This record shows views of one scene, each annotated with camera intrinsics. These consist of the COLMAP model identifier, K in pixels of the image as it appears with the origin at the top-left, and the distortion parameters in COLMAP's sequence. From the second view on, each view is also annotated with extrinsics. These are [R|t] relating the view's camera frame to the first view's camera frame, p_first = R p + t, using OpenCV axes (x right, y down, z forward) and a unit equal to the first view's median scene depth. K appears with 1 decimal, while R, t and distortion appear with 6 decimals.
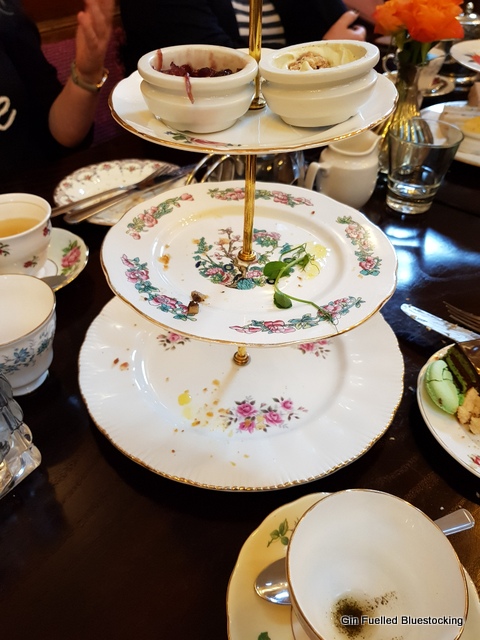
lens RADIAL K [[519.2, 0, 240.0], [0, 519.2, 320.0], [0, 0, 1]] dist [0.082187, -0.227271]
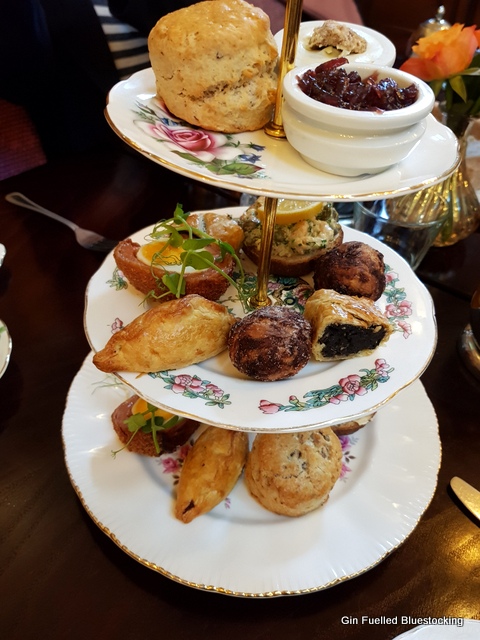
lens RADIAL K [[523.3, 0, 235.3], [0, 523.3, 311.3], [0, 0, 1]] dist [-0.003193, -0.011197]
pose [[-0.832417, -0.390336, 0.393344, -0.297784], [0.319865, 0.241180, 0.916252, -0.931235], [-0.452513, 0.888521, -0.075908, 1.122817]]
